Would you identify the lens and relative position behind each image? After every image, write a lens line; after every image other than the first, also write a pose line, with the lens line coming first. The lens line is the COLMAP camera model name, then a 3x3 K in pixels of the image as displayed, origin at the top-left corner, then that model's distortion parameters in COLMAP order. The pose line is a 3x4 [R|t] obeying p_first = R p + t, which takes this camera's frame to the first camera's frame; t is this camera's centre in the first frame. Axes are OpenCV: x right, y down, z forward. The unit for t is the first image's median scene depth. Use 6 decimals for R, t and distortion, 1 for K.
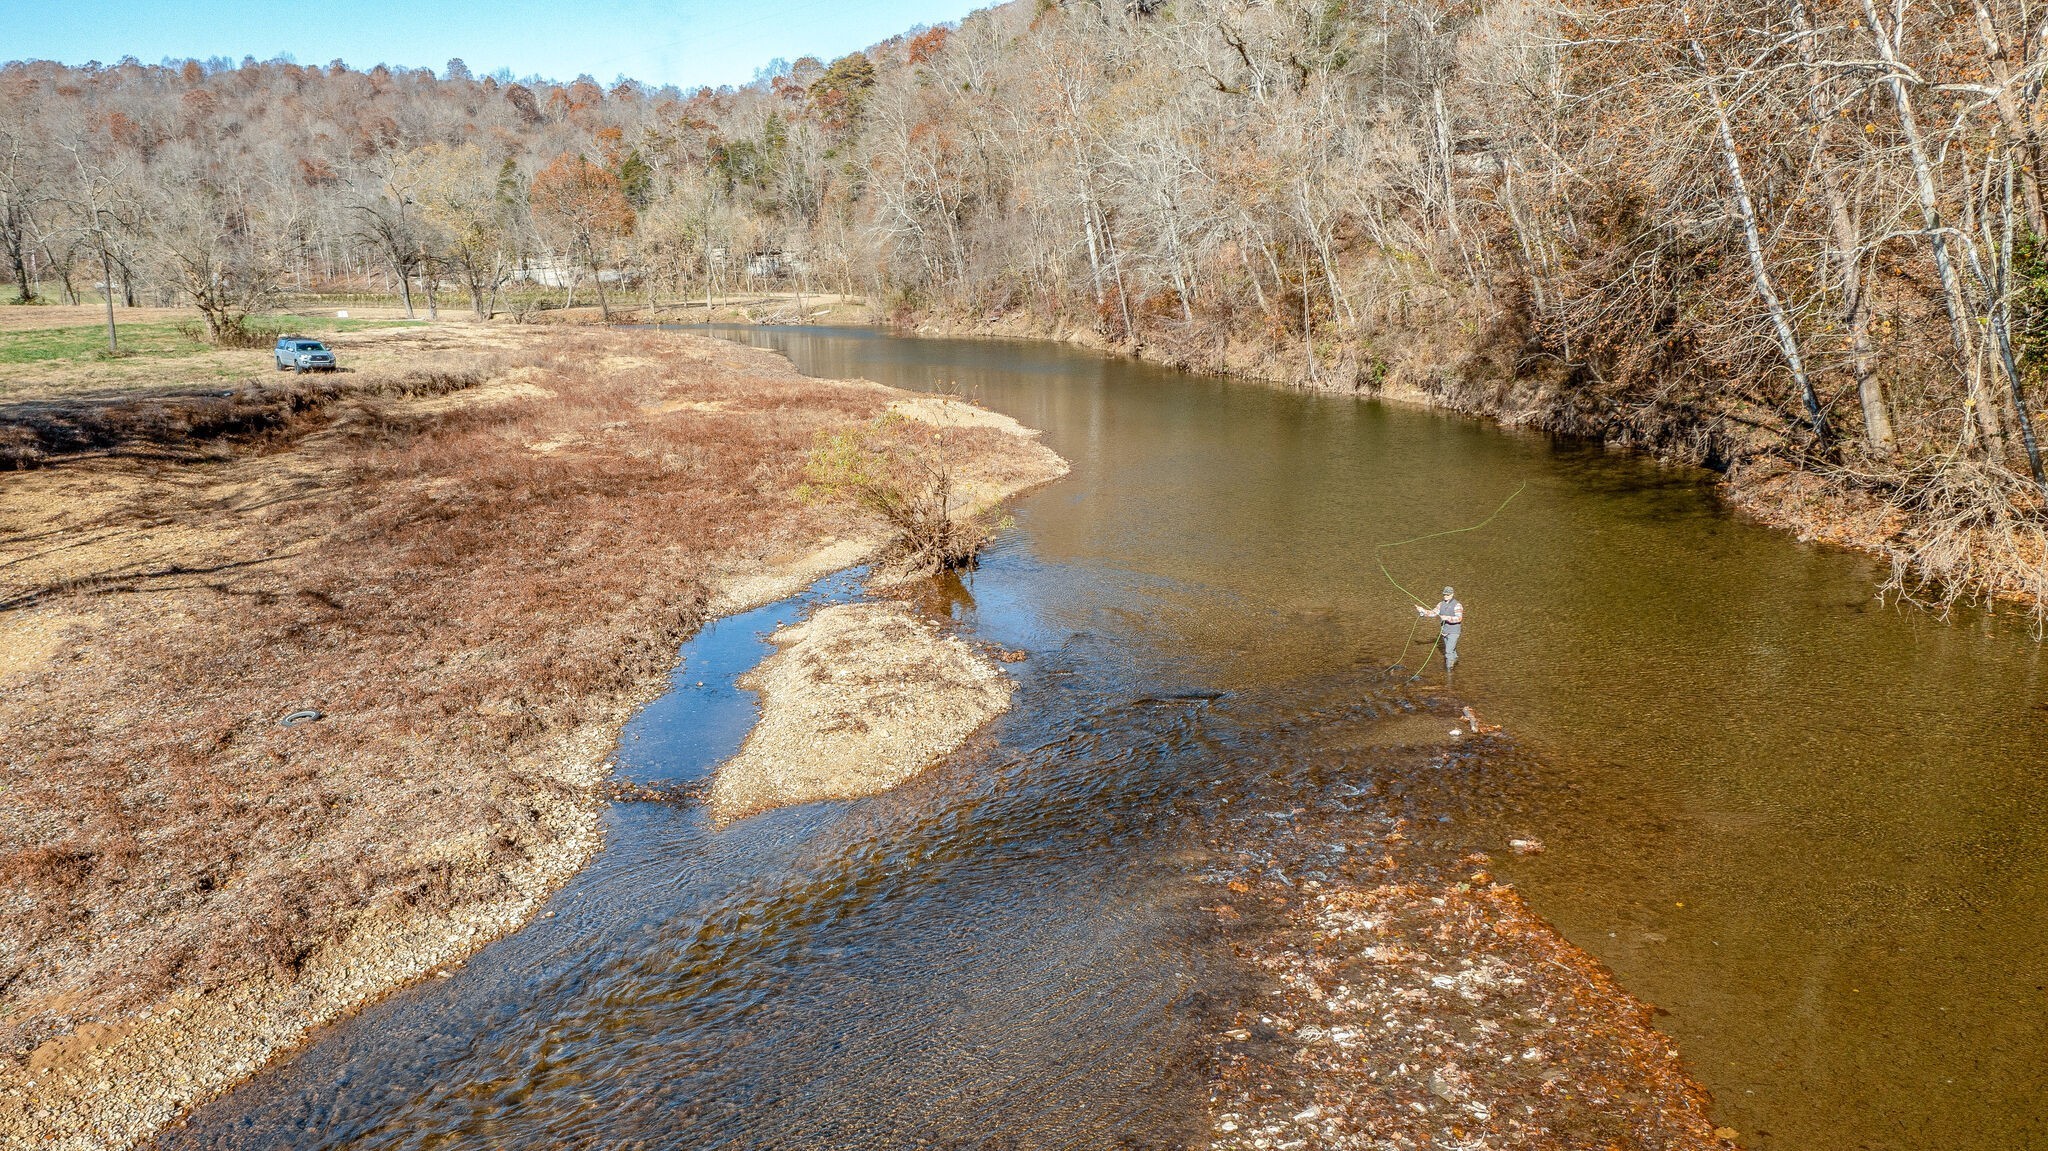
lens RADIAL K [[1494.9, 0, 1047.5], [0, 1494.9, 577.8], [0, 0, 1]] dist [0.002598, -0.000756]
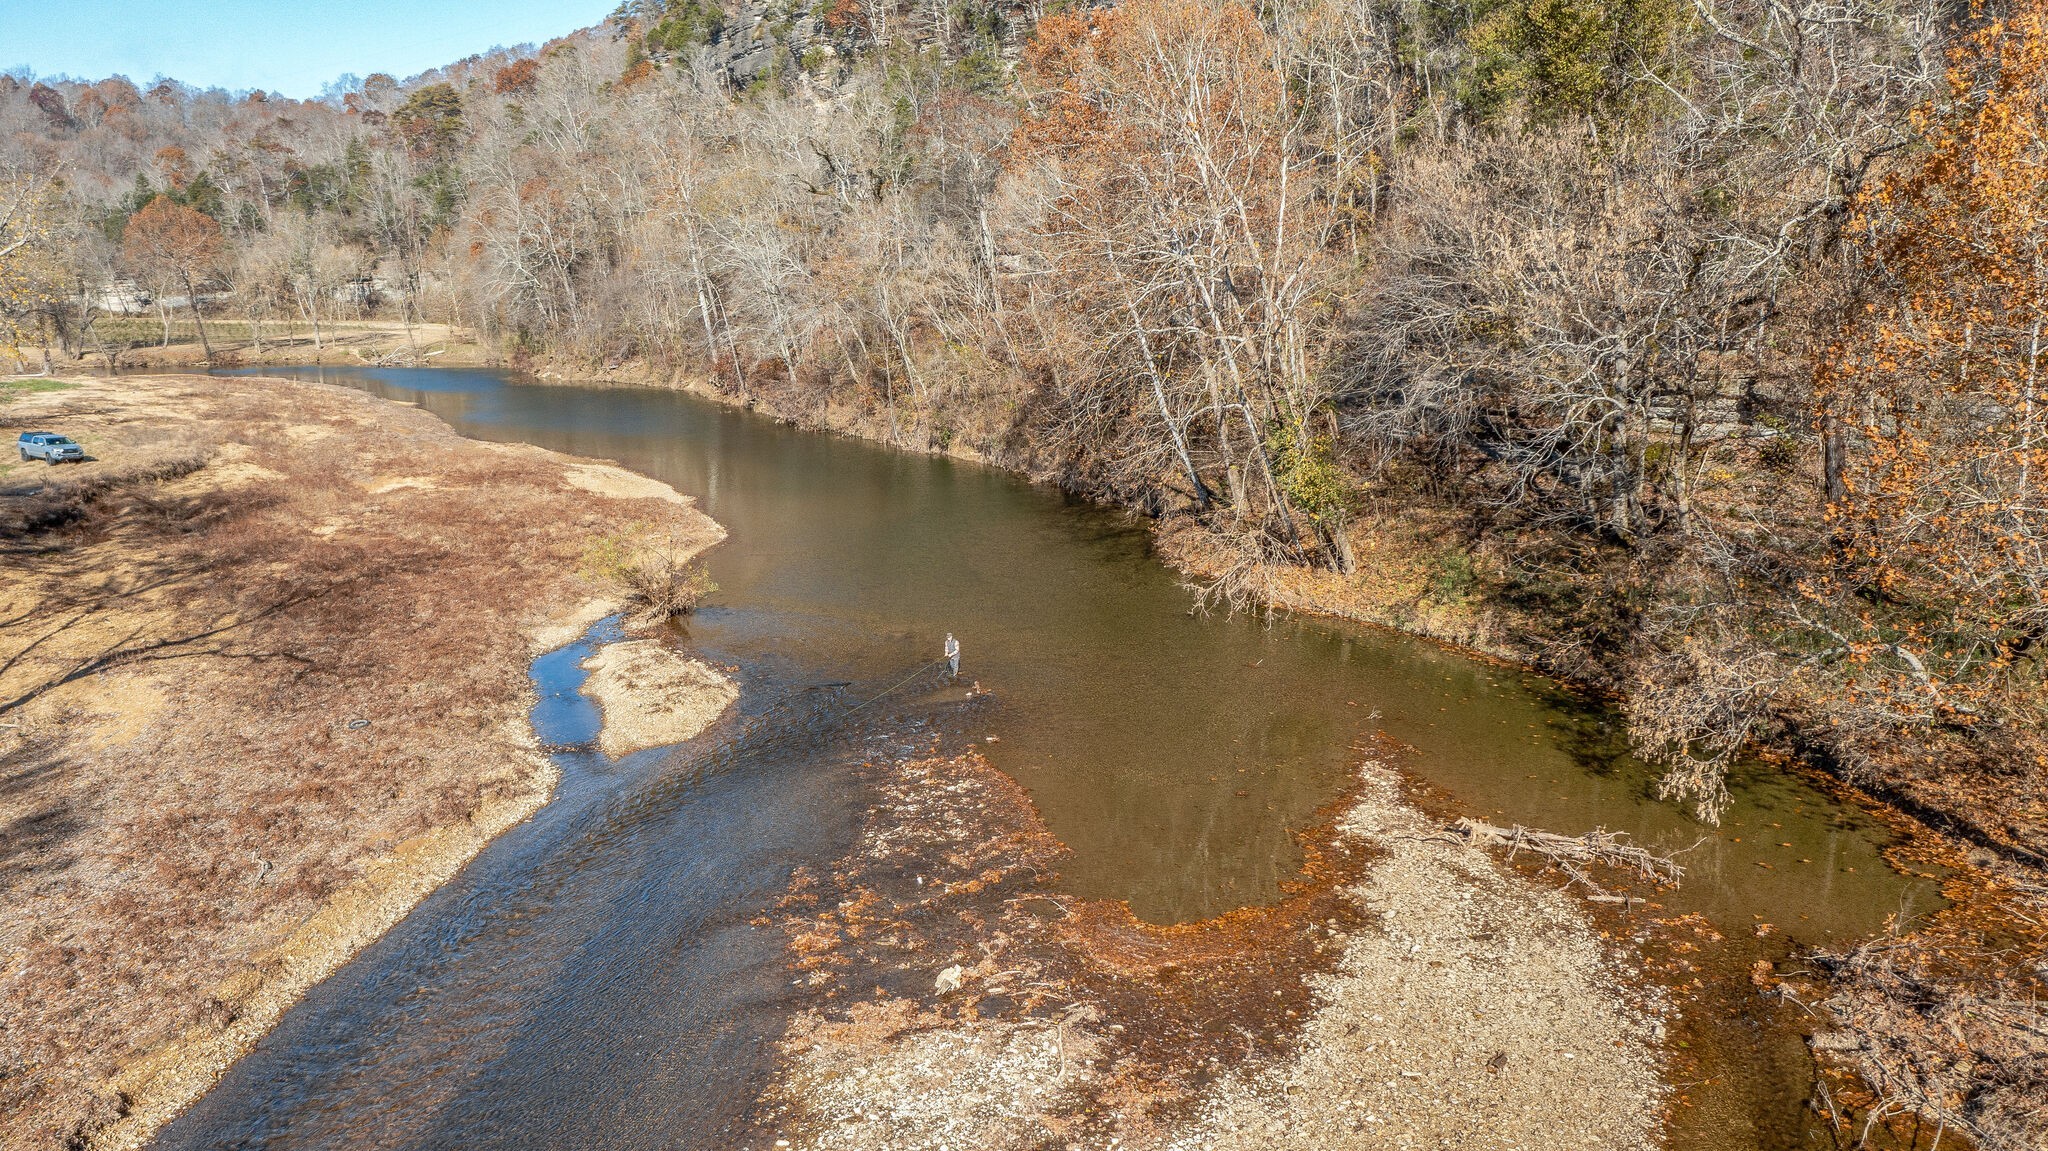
lens RADIAL K [[1494.9, 0, 1047.5], [0, 1494.9, 577.8], [0, 0, 1]] dist [0.002598, -0.000756]
pose [[0.963349, -0.040294, 0.265207, -0.046523], [0.039786, 0.999182, 0.007289, -0.019375], [-0.265284, 0.003530, 0.964164, -0.294185]]
